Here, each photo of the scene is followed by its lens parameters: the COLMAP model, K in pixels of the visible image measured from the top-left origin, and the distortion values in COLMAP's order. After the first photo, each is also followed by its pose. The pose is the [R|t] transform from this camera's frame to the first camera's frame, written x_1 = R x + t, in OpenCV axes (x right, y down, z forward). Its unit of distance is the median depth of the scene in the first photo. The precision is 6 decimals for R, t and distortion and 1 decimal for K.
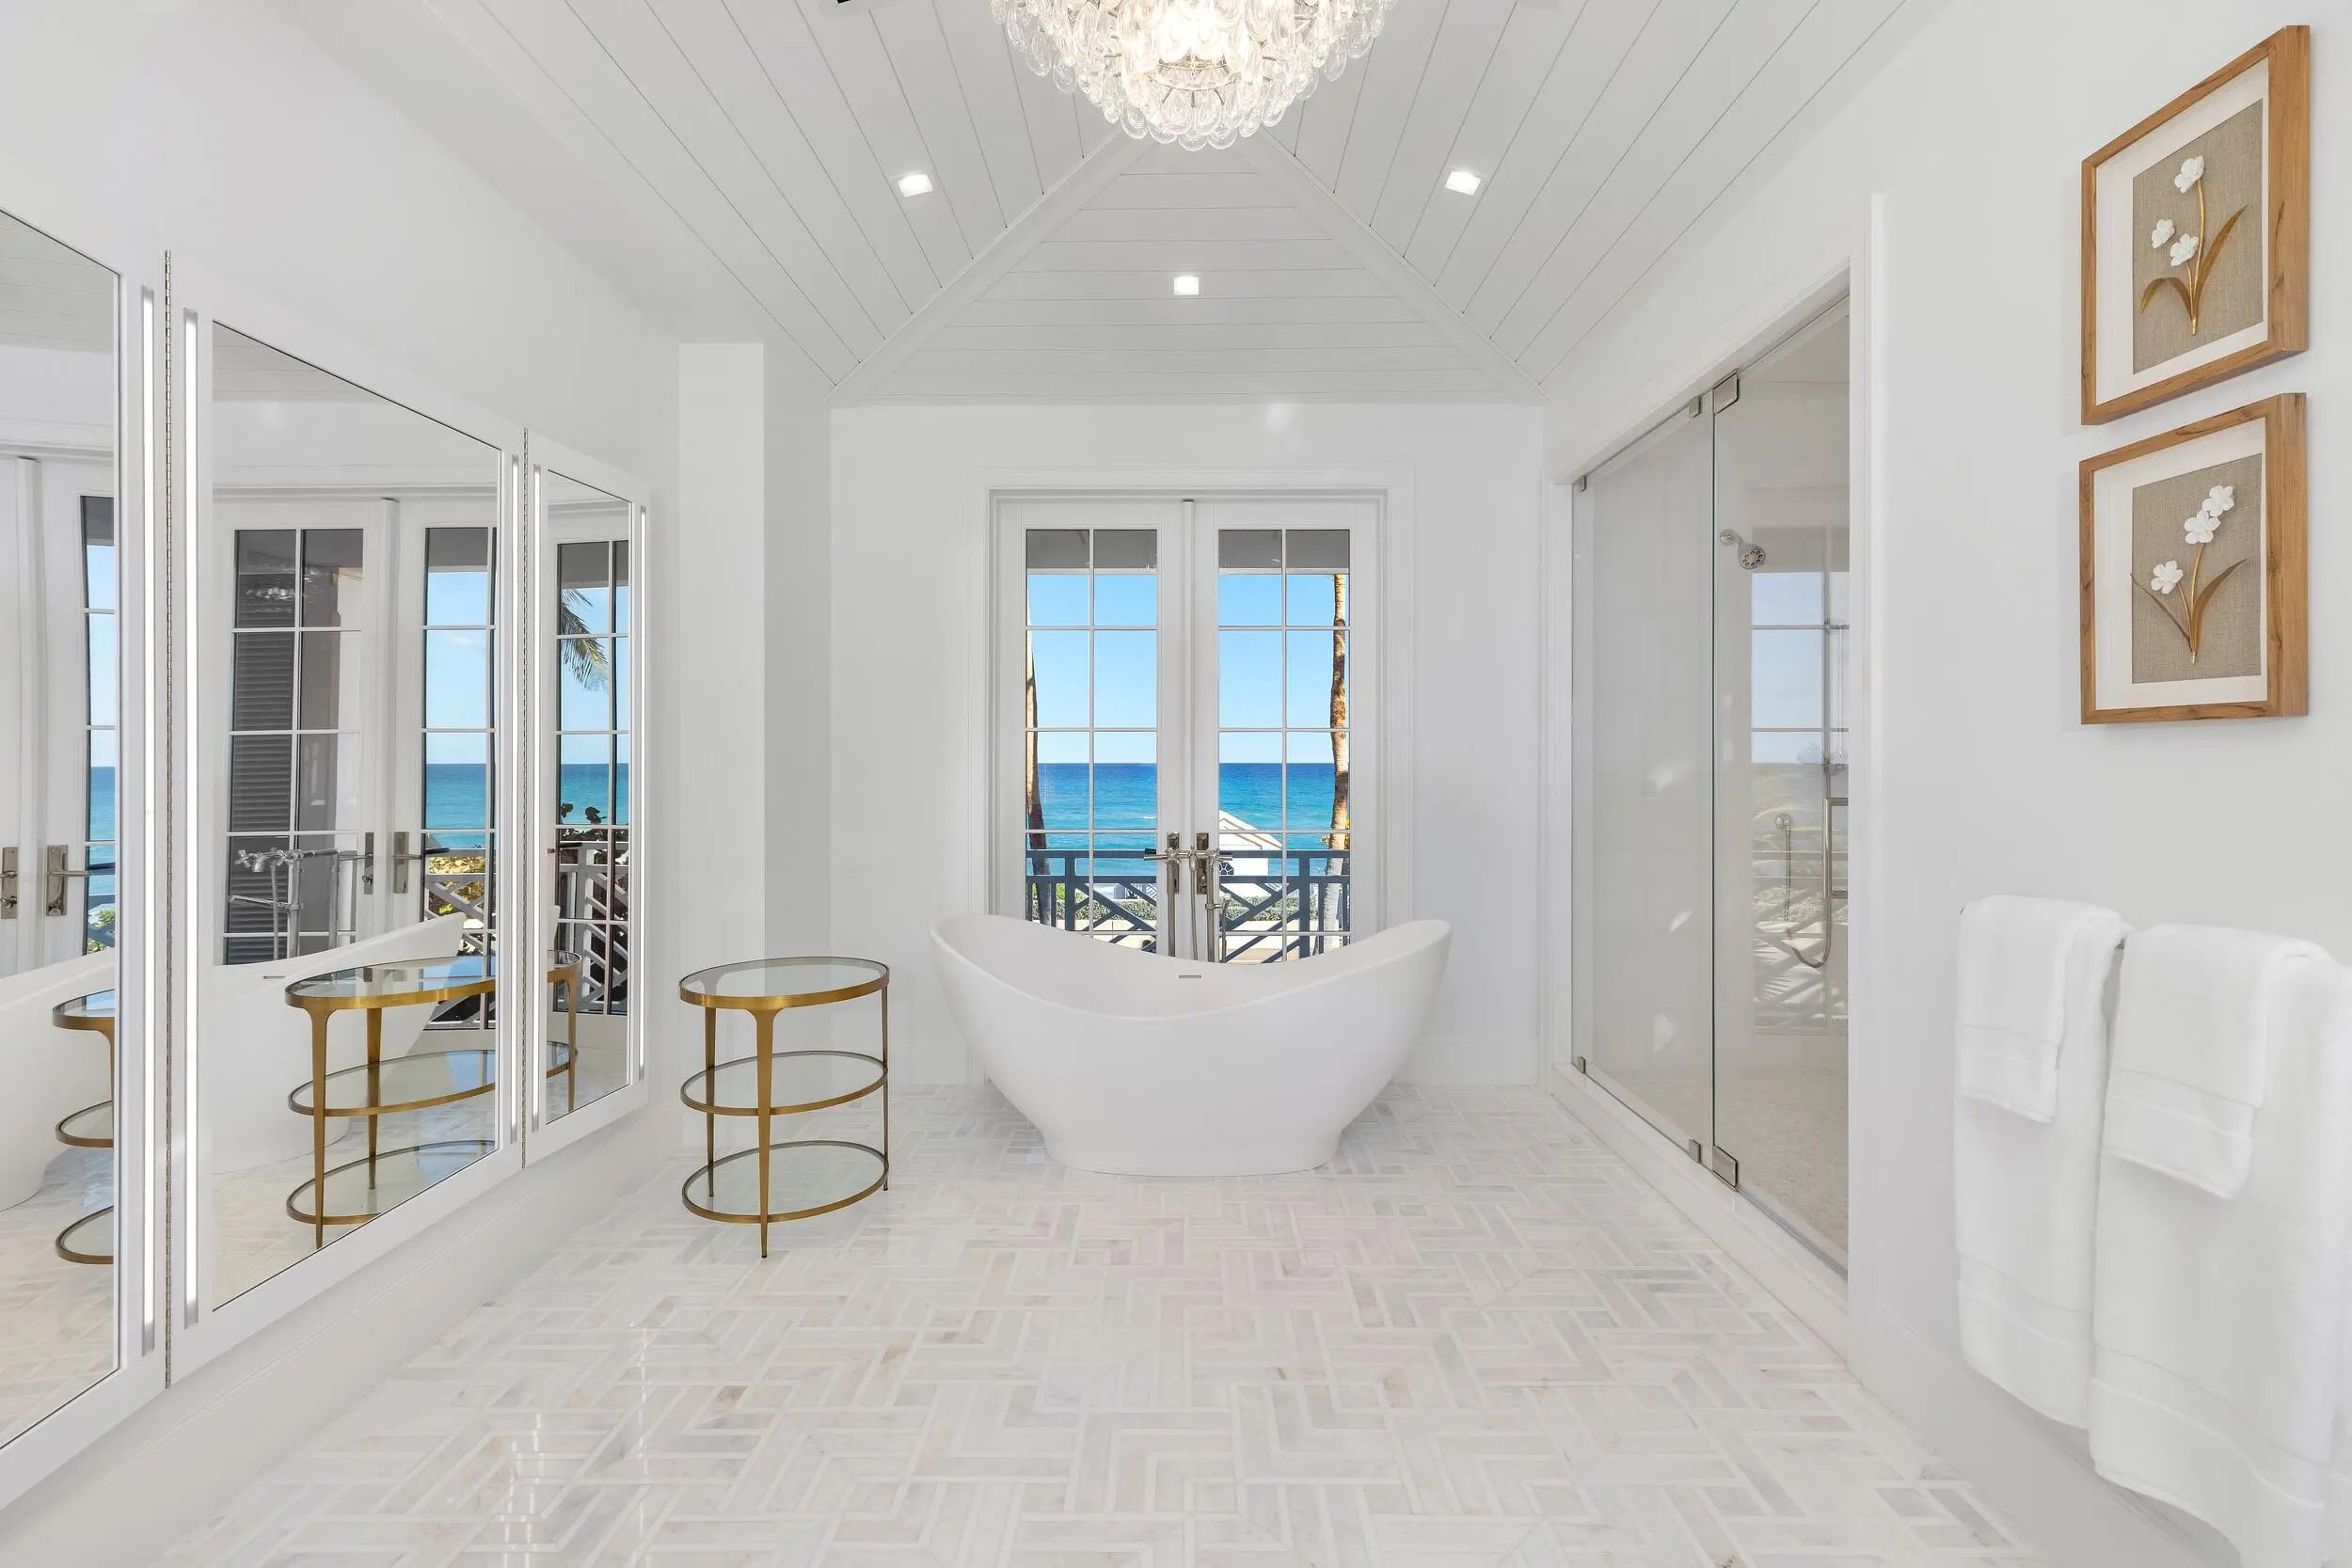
lens RADIAL K [[1066.9, 0, 1178.6], [0, 1066.9, 769.4], [0, 0, 1]] dist [0.002936, 0.001891]
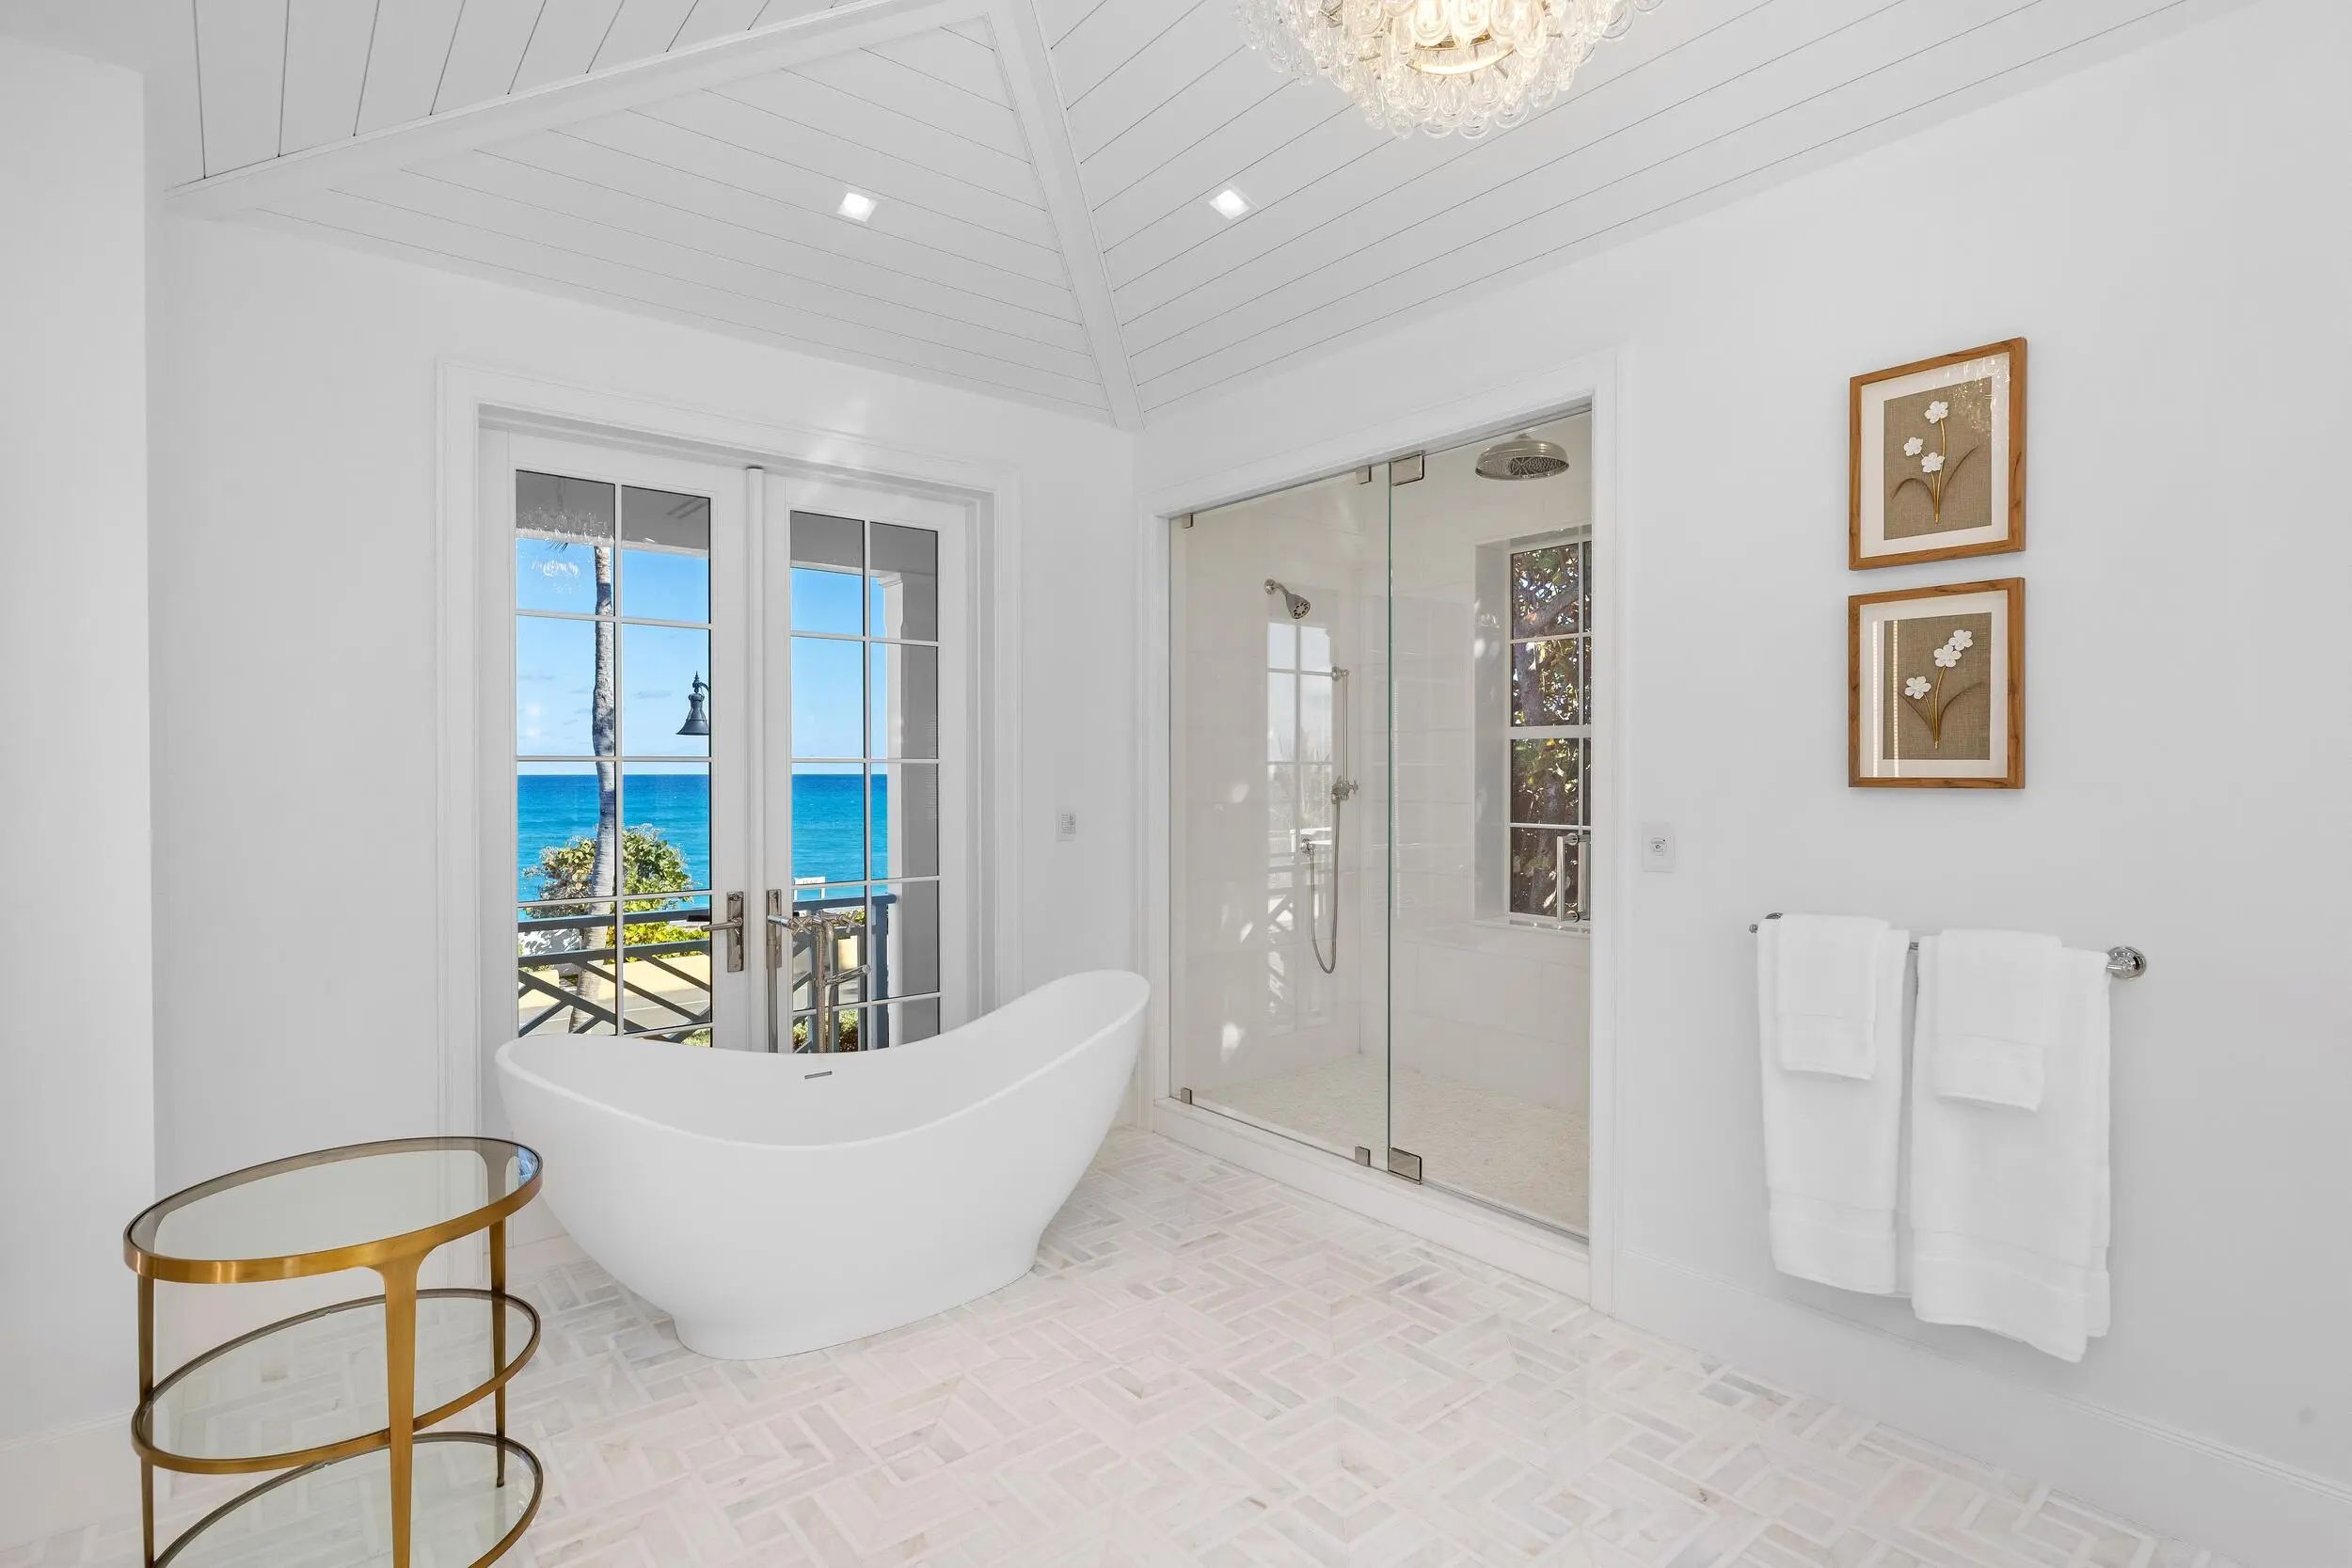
lens RADIAL K [[1143.8, 0, 1174.5], [0, 1143.8, 789.7], [0, 0, 1]] dist [0.002192, -0.001097]
pose [[0.772132, -0.011043, 0.635366, -0.764149], [0.006207, 0.999932, 0.009837, -0.058731], [-0.635432, -0.003652, 0.772149, 0.414085]]
